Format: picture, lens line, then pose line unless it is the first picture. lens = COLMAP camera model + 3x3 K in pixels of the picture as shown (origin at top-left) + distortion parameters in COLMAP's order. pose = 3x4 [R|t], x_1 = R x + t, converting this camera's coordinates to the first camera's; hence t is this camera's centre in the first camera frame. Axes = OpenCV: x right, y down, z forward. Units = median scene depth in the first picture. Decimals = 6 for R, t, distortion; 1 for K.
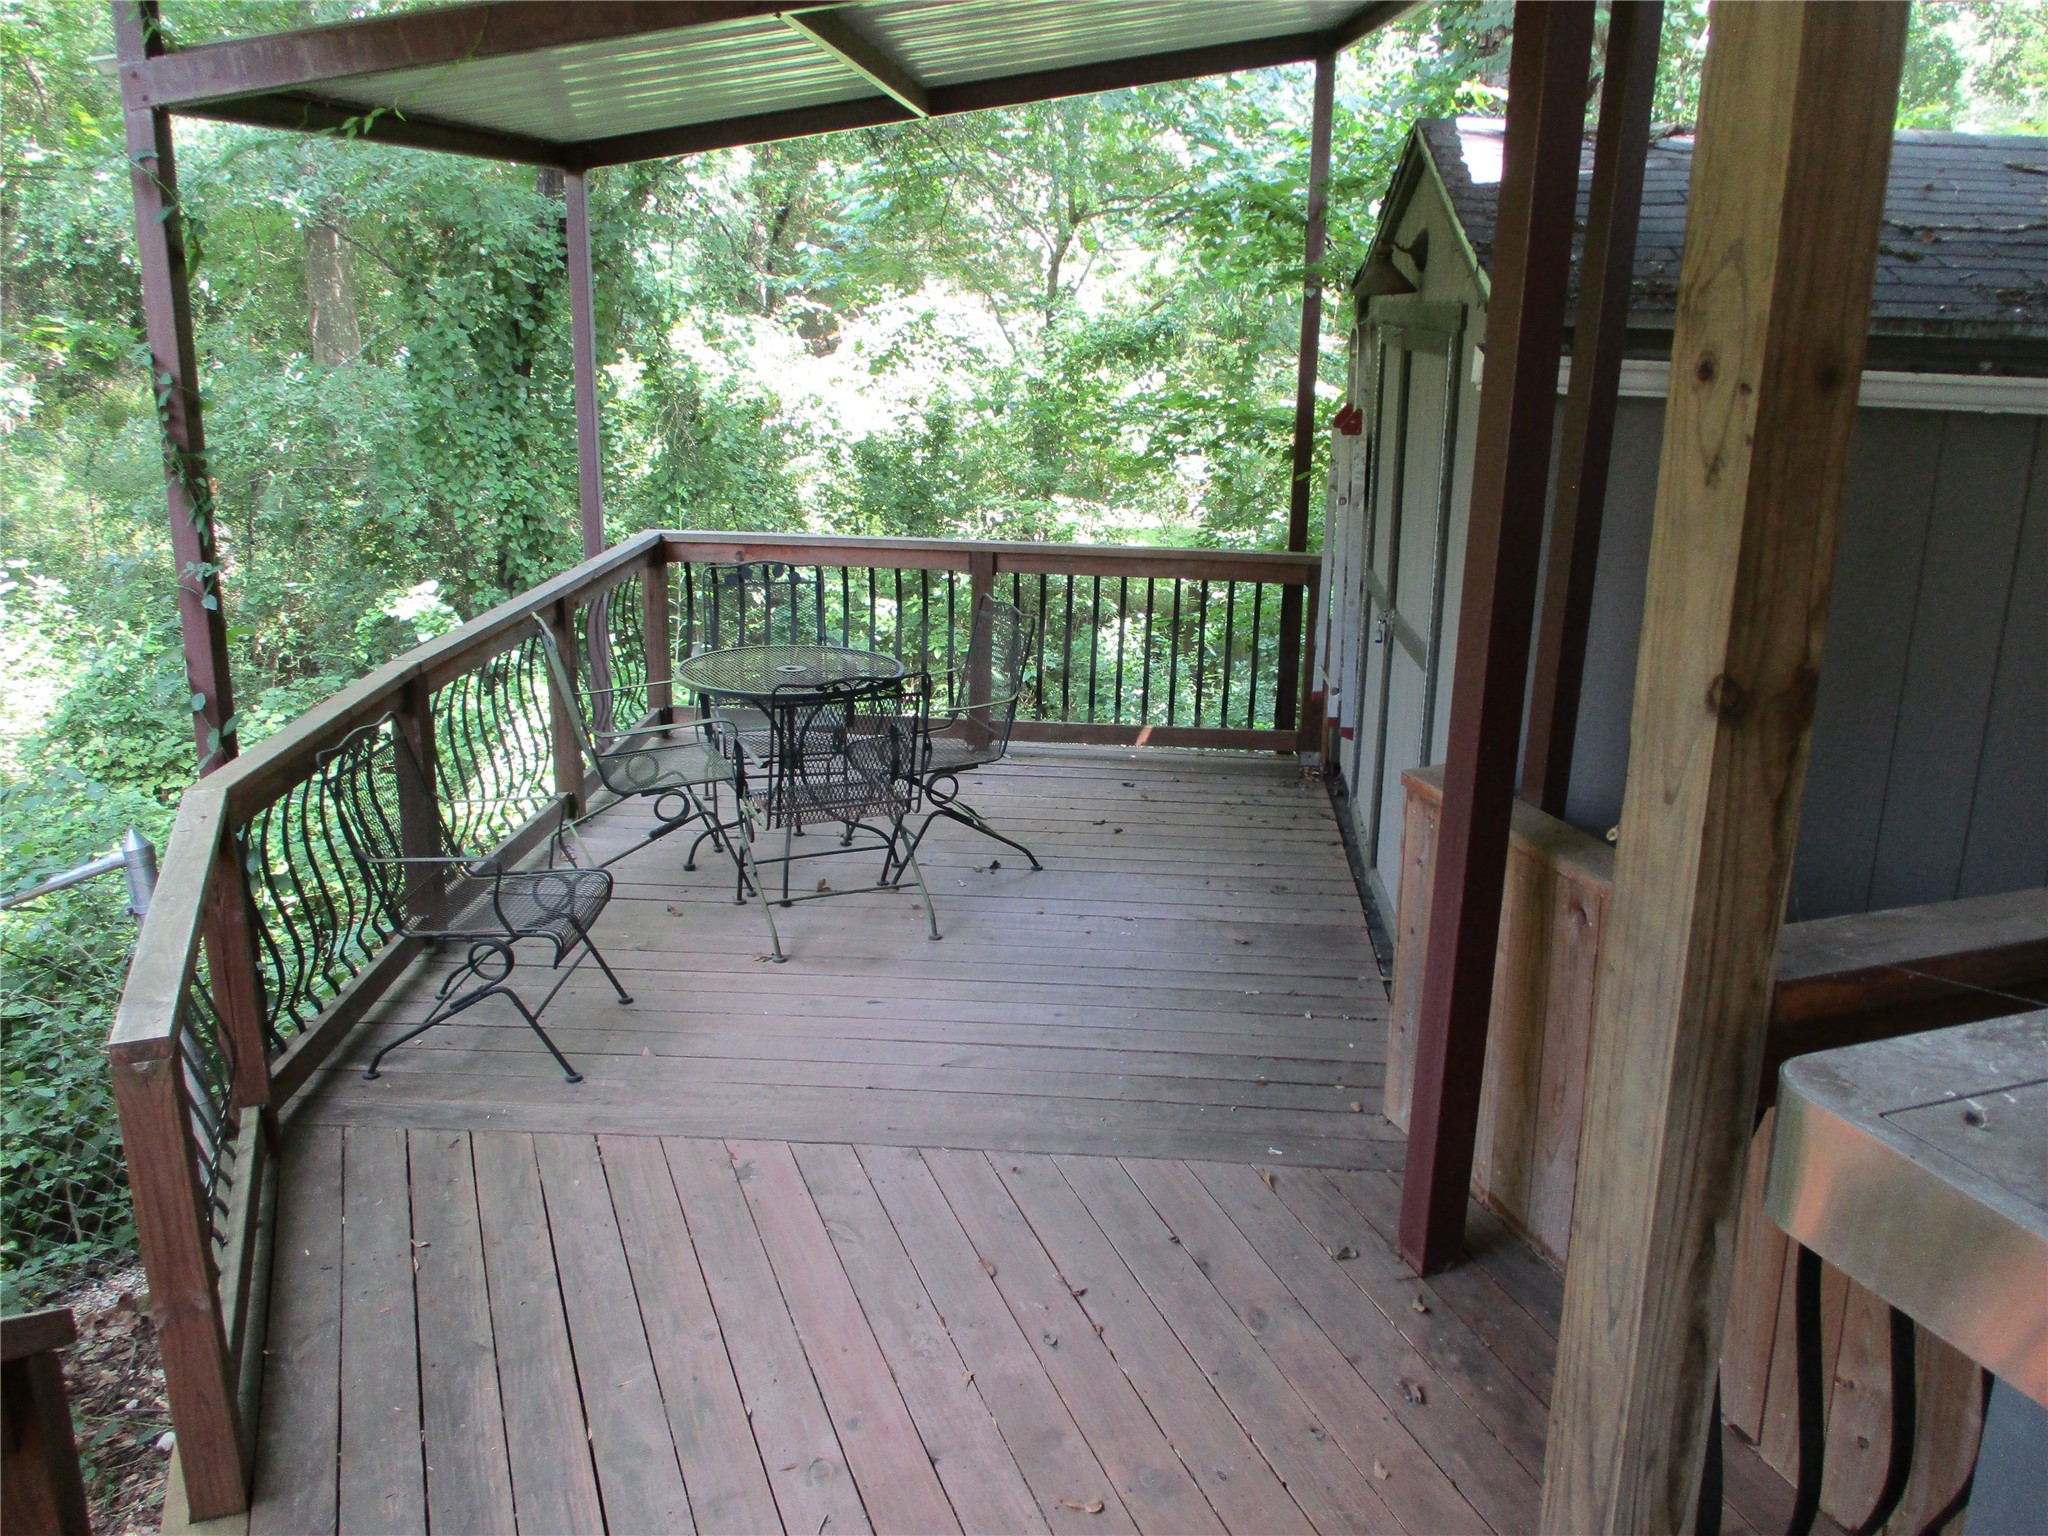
lens RADIAL K [[1714.8, 0, 1046.9], [0, 1714.8, 738.9], [0, 0, 1]] dist [-0.028351, 0.022688]
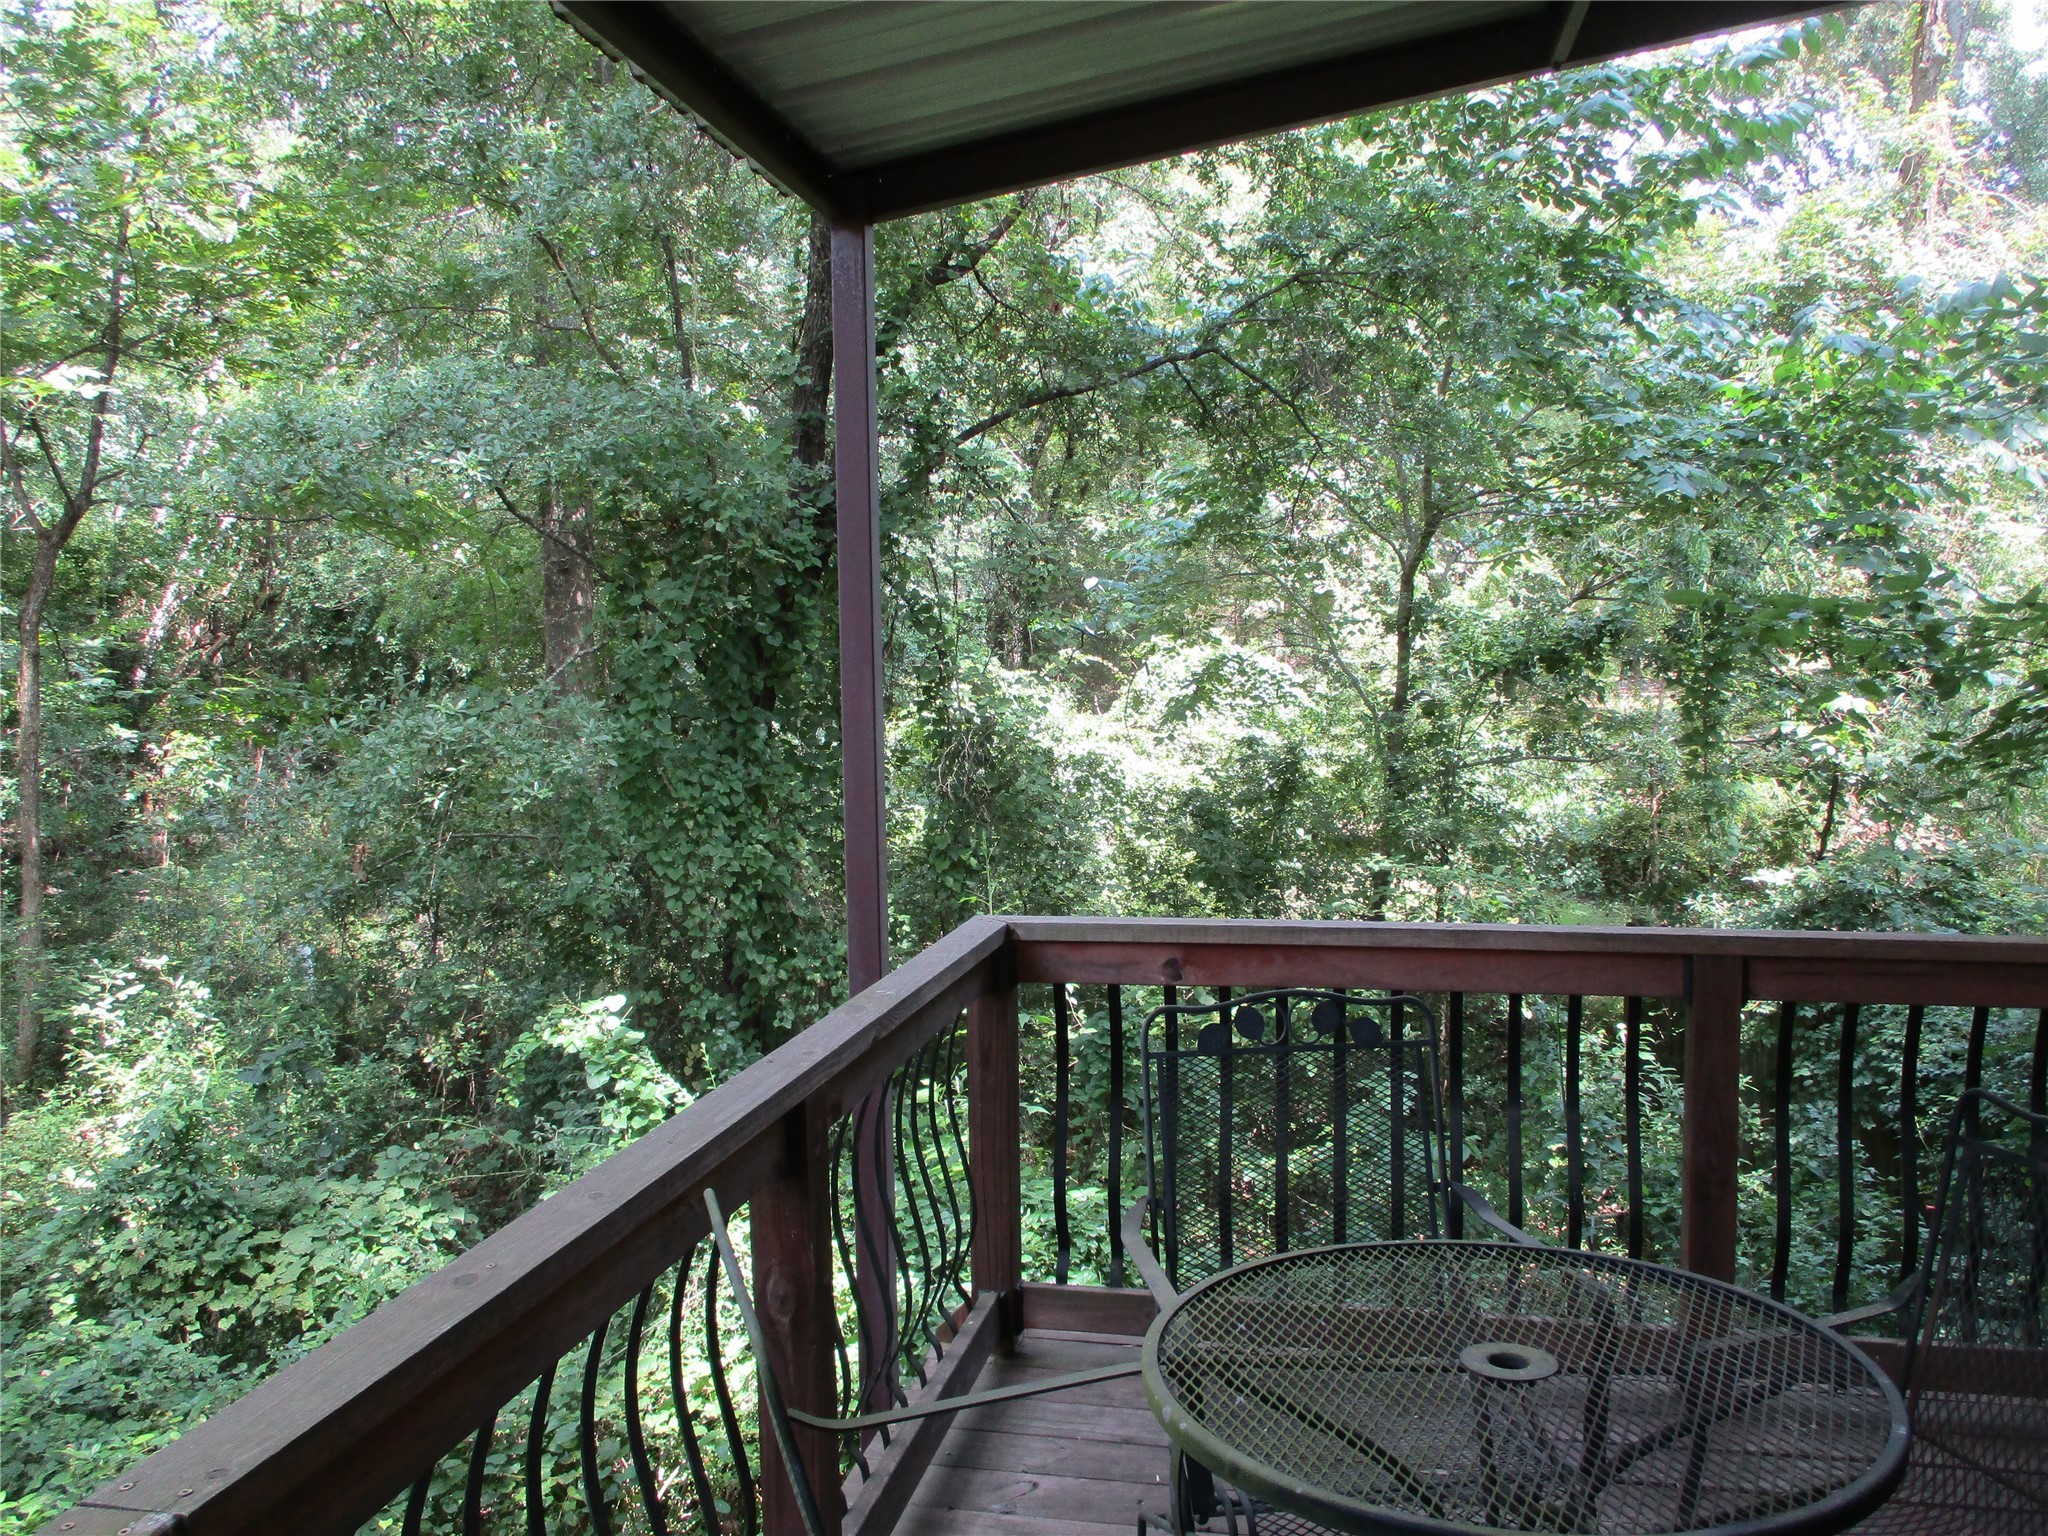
lens RADIAL K [[1712.9, 0, 1032.1], [0, 1712.9, 675.1], [0, 0, 1]] dist [-0.014496, 0.003090]
pose [[0.989321, -0.034604, -0.141584, -0.081753], [-0.002281, 0.967613, -0.252429, -0.036089], [0.145734, 0.250057, 0.957201, 0.287844]]
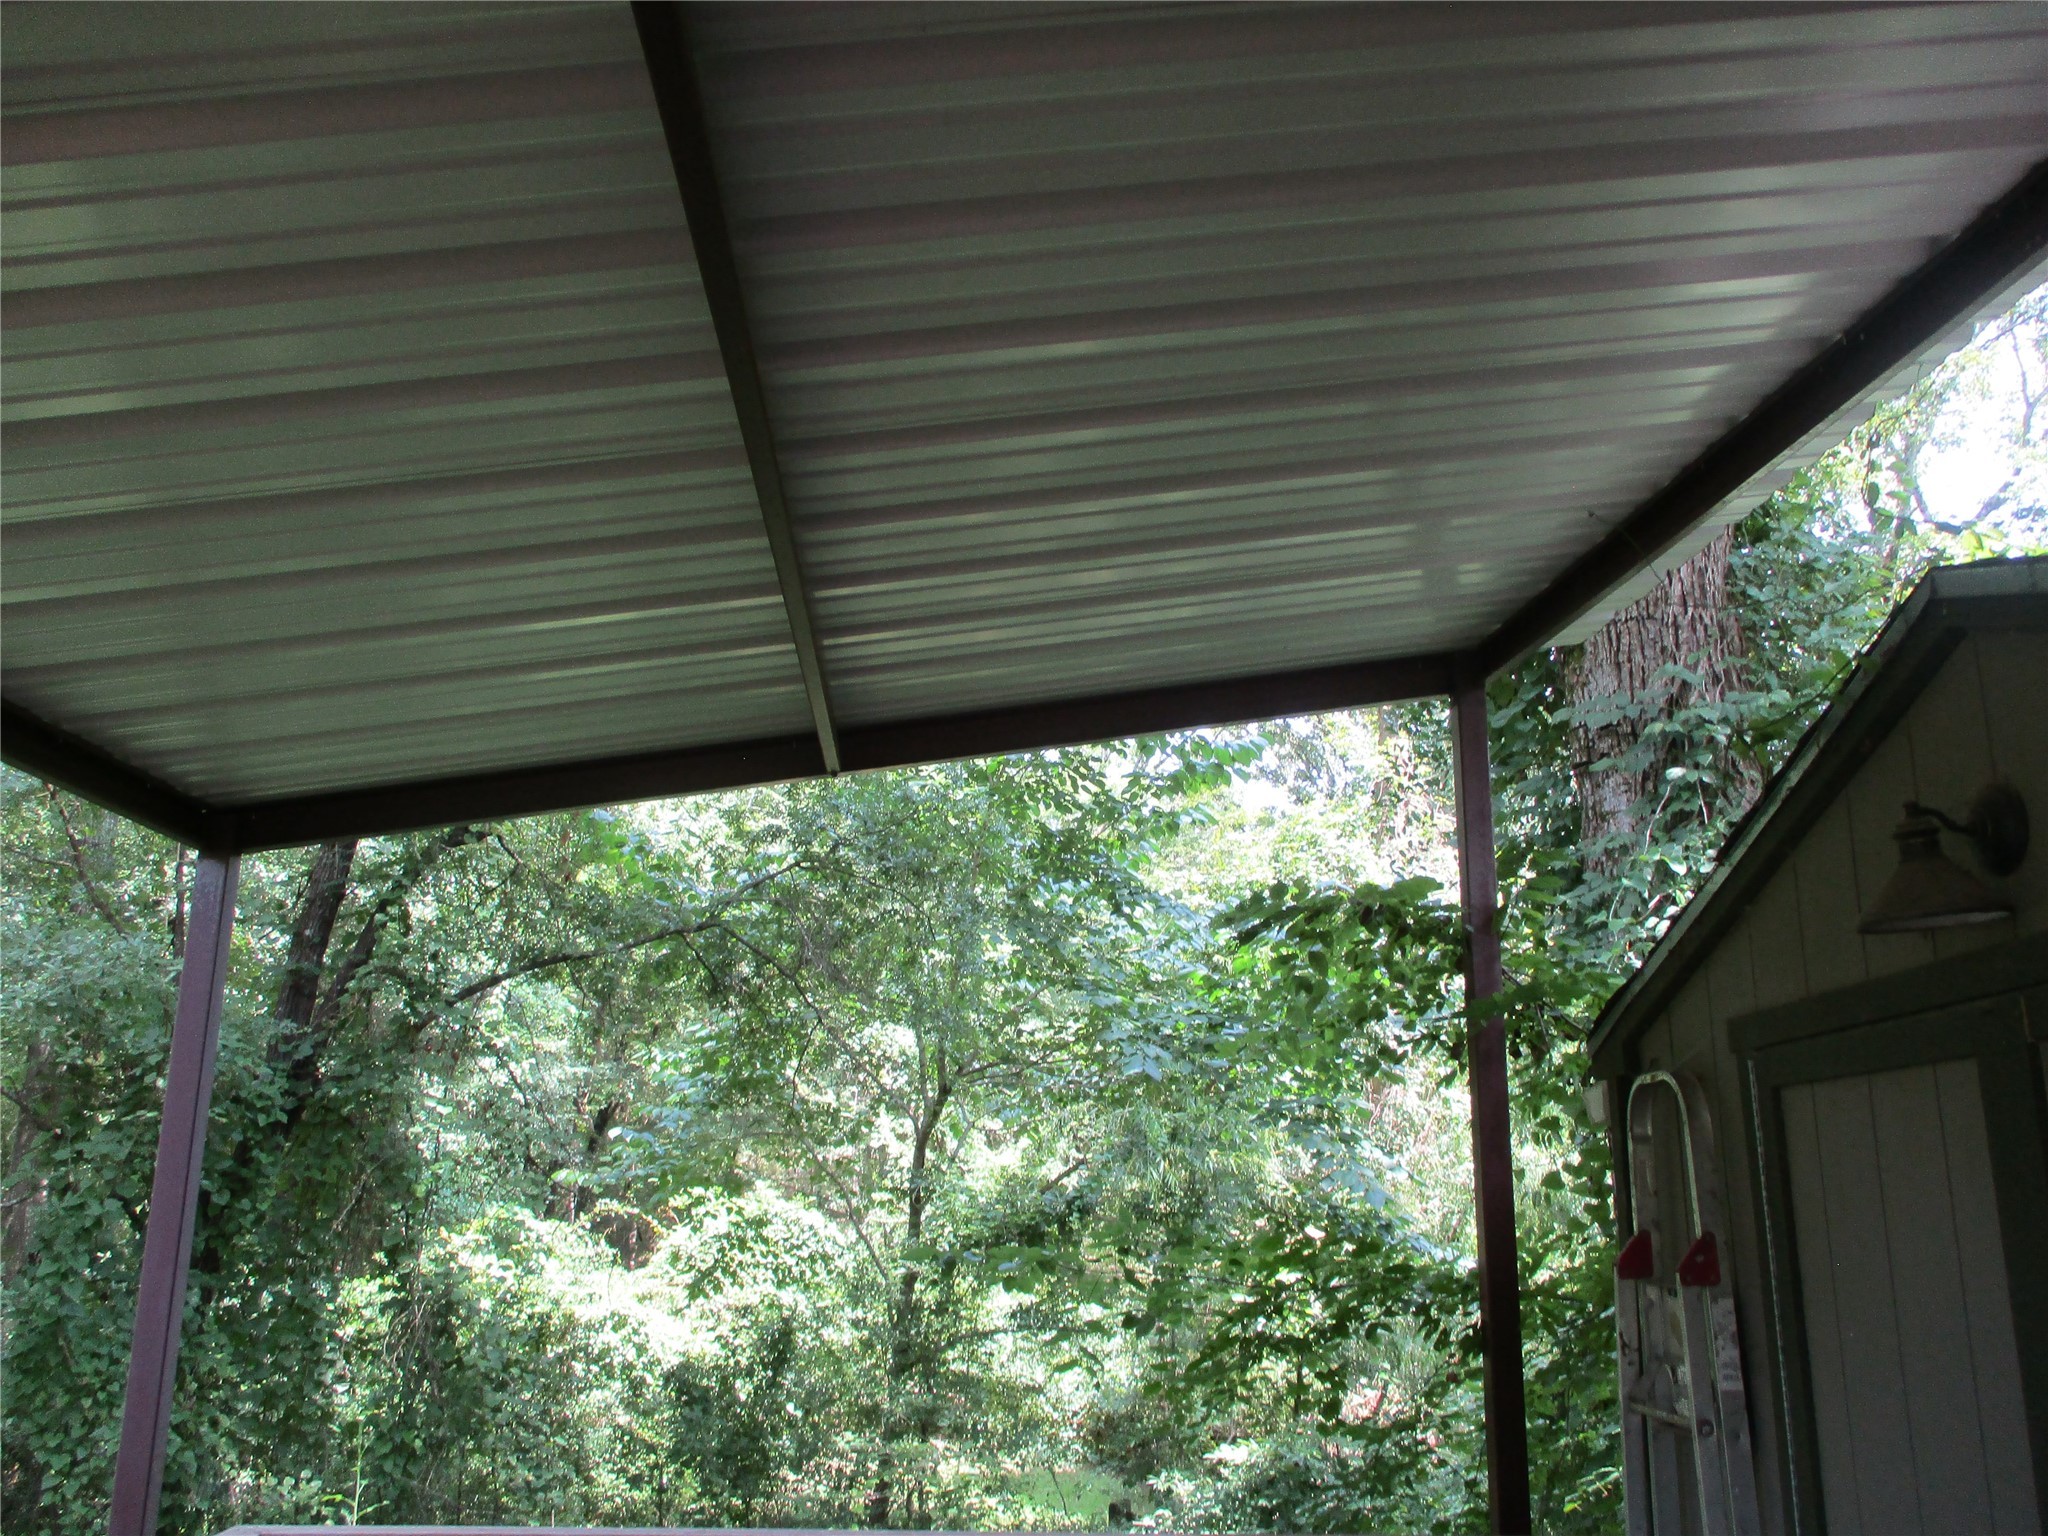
lens RADIAL K [[1714.8, 0, 1046.9], [0, 1714.8, 738.9], [0, 0, 1]] dist [-0.028351, 0.022688]
pose [[0.994869, 0.014877, 0.100068, -0.029880], [0.037537, 0.864239, -0.501679, -0.034516], [-0.093946, 0.502861, 0.859246, 0.241478]]
